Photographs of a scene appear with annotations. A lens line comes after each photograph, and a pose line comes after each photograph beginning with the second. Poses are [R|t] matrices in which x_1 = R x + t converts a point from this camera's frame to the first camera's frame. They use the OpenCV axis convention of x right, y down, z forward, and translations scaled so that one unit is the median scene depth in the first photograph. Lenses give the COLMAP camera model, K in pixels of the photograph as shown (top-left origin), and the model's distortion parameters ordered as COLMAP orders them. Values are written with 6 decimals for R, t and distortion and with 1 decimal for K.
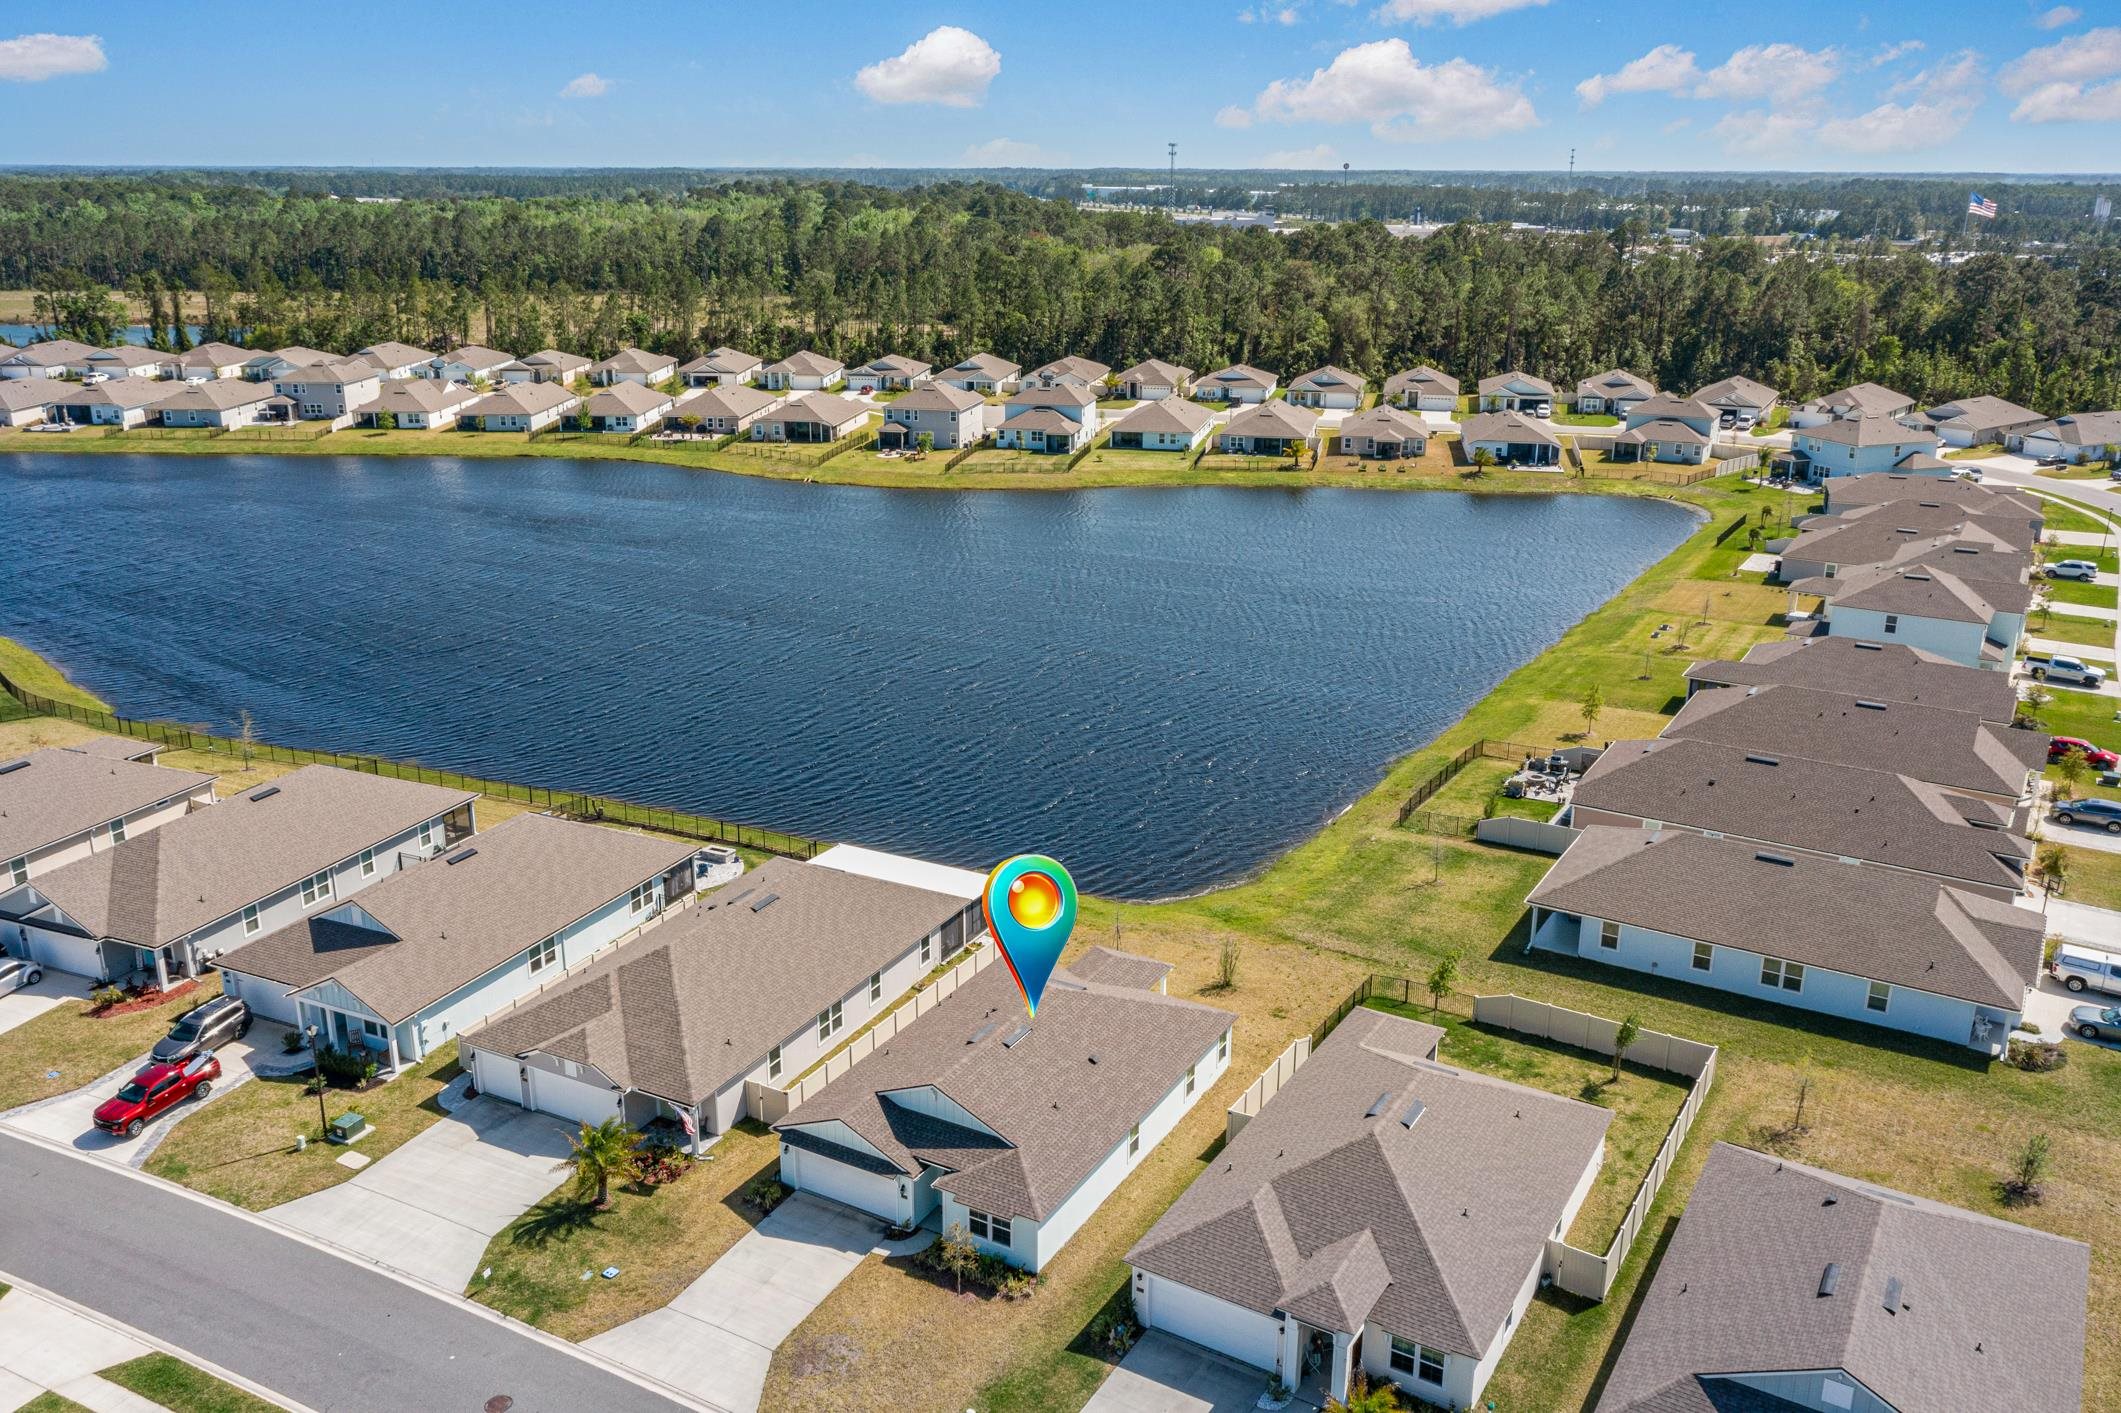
lens RADIAL K [[1694.7, 0, 1053.9], [0, 1694.7, 695.6], [0, 0, 1]] dist [0.000318, 0.010651]
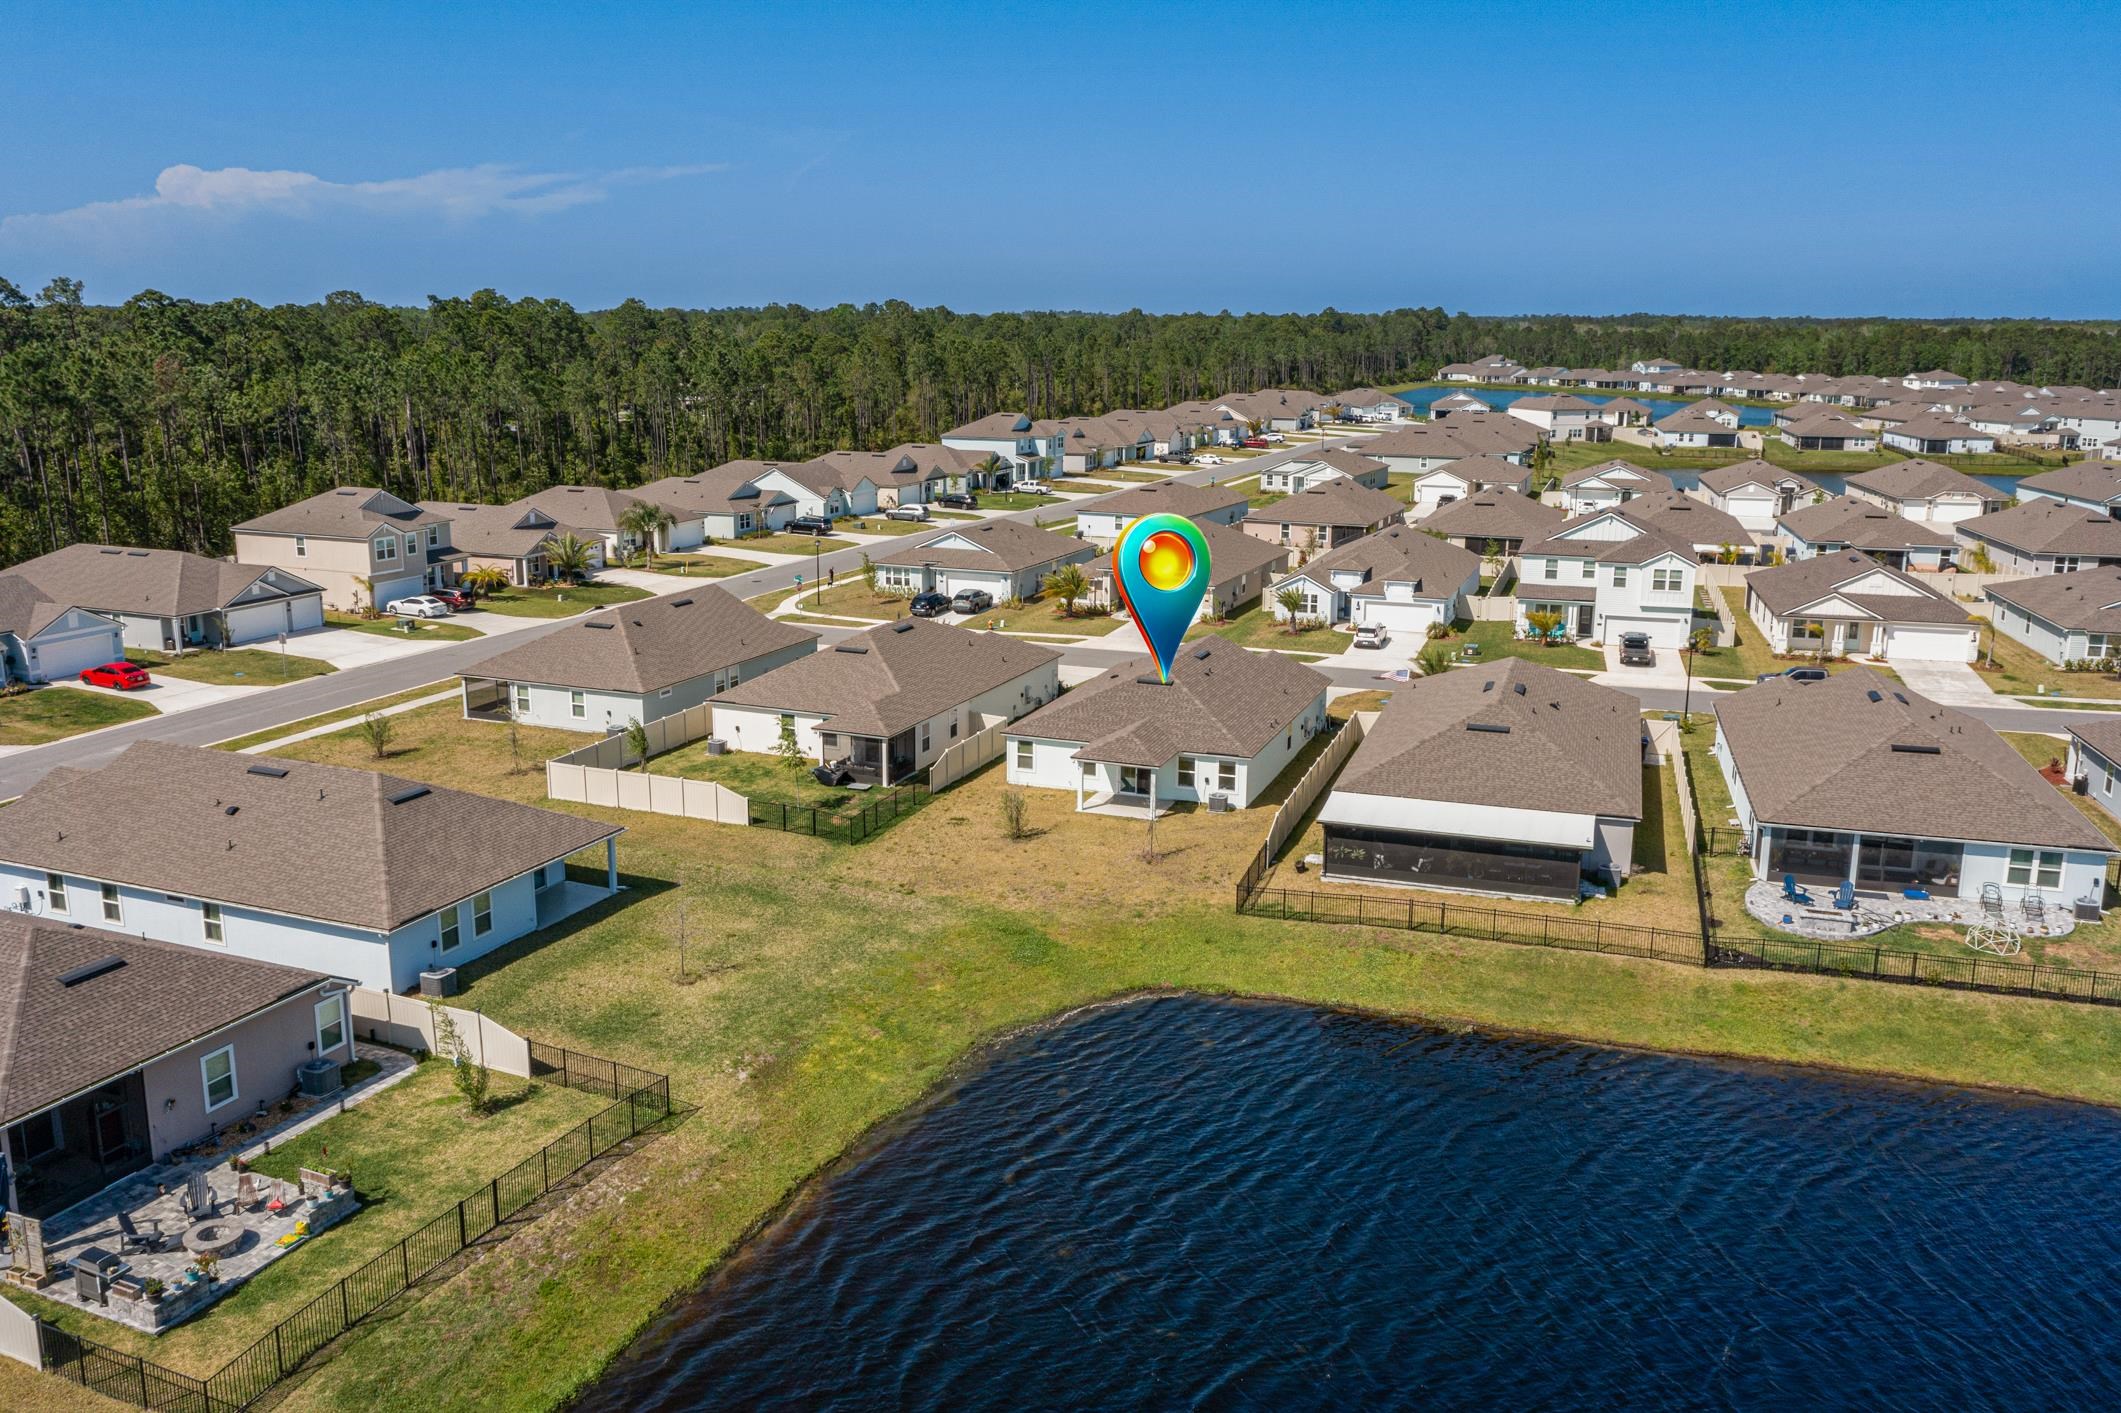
lens RADIAL K [[1694.7, 0, 1053.9], [0, 1694.7, 695.6], [0, 0, 1]] dist [0.000318, 0.010651]
pose [[-0.988799, 0.022404, -0.147565, 0.177748], [-0.054377, 0.866651, 0.495943, -0.276608], [0.138999, 0.498412, -0.855725, 1.455047]]
